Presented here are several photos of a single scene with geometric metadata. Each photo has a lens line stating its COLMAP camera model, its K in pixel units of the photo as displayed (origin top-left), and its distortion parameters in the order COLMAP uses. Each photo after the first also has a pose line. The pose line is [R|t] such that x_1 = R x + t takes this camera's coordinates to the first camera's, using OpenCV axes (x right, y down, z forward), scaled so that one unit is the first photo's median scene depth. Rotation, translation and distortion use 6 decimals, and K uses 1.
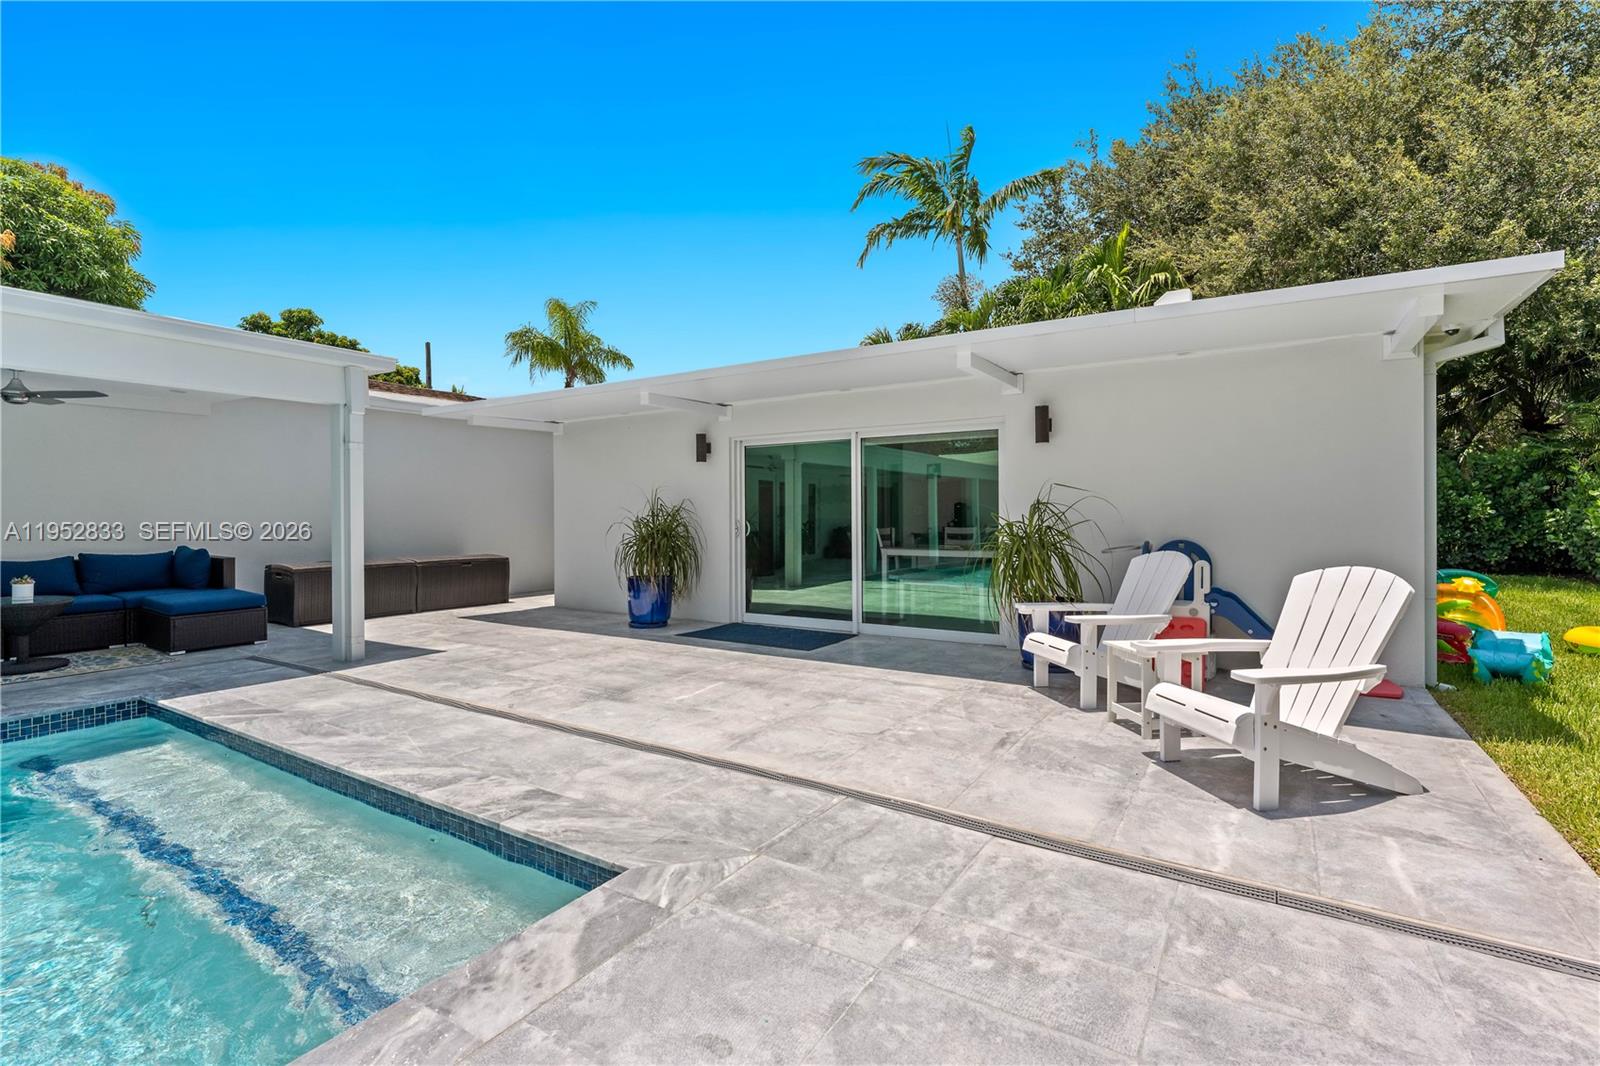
lens RADIAL K [[749.9, 0, 799.6], [0, 749.9, 514.9], [0, 0, 1]] dist [-0.000503, -0.000484]
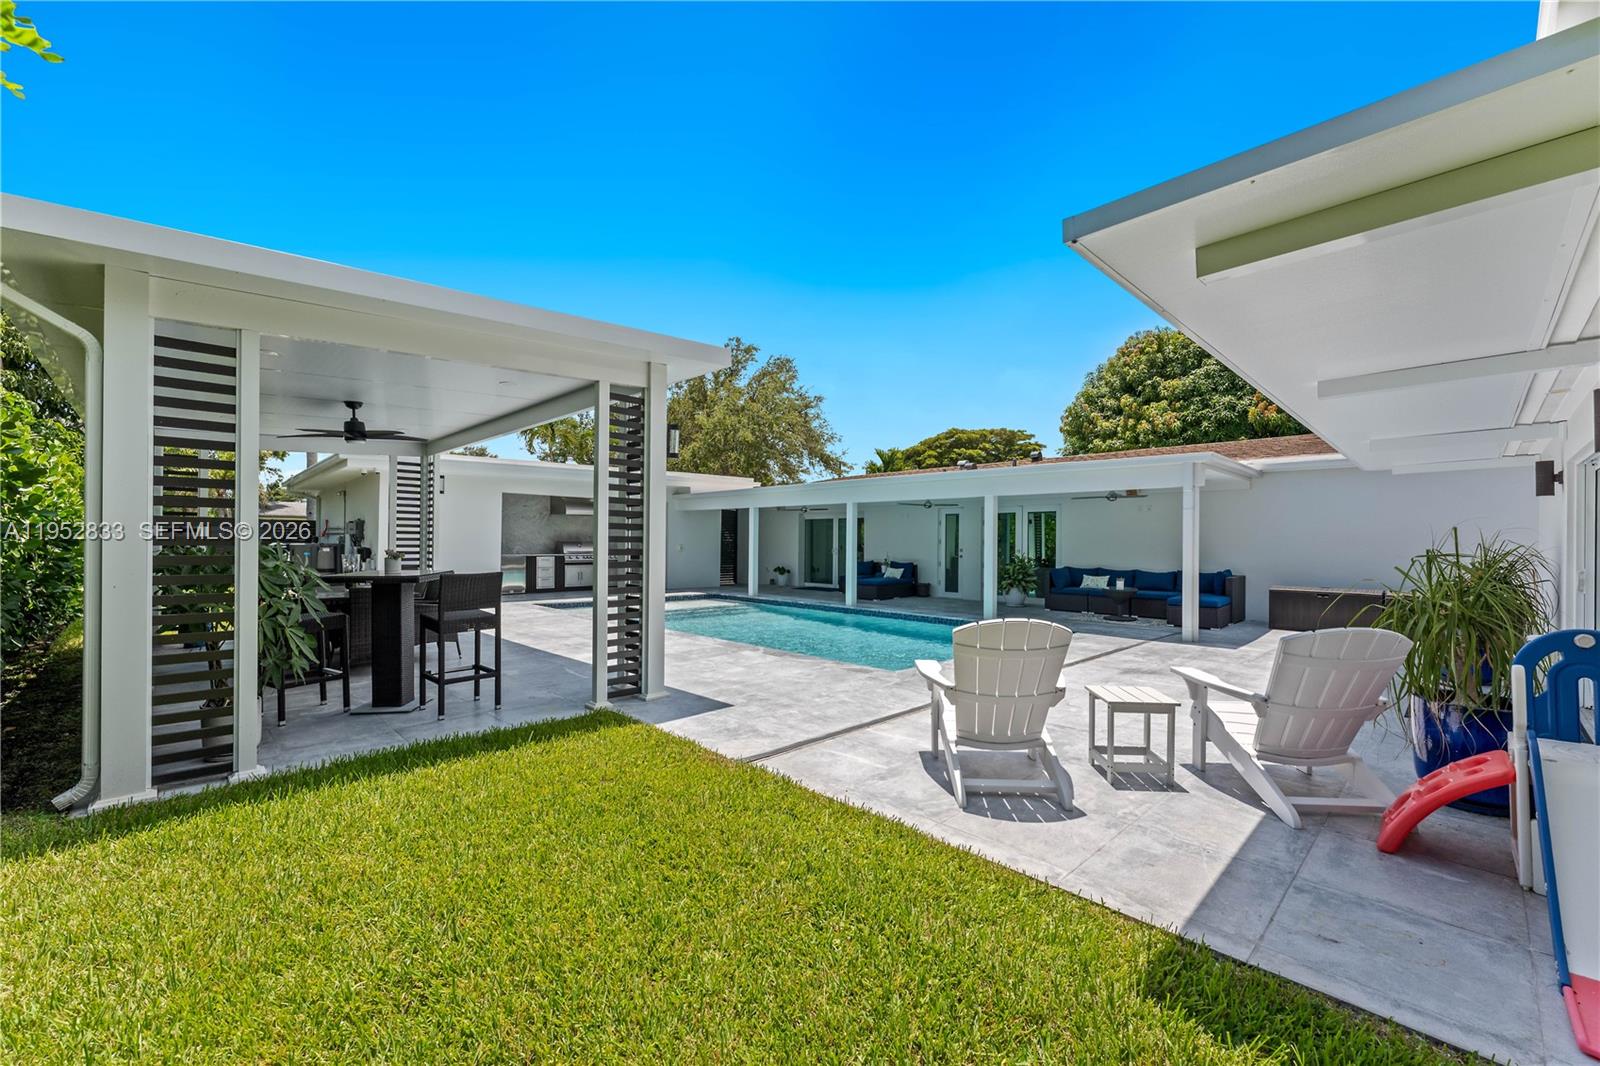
lens RADIAL K [[623.1, 0, 800.0], [0, 623.1, 533.0], [0, 0, 1]] dist [-0.000136, -0.000015]
pose [[-0.250870, -0.011326, -0.967955, 2.439636], [-0.006256, 0.999930, -0.010079, -0.061887], [0.968001, 0.003527, -0.250923, 1.324685]]
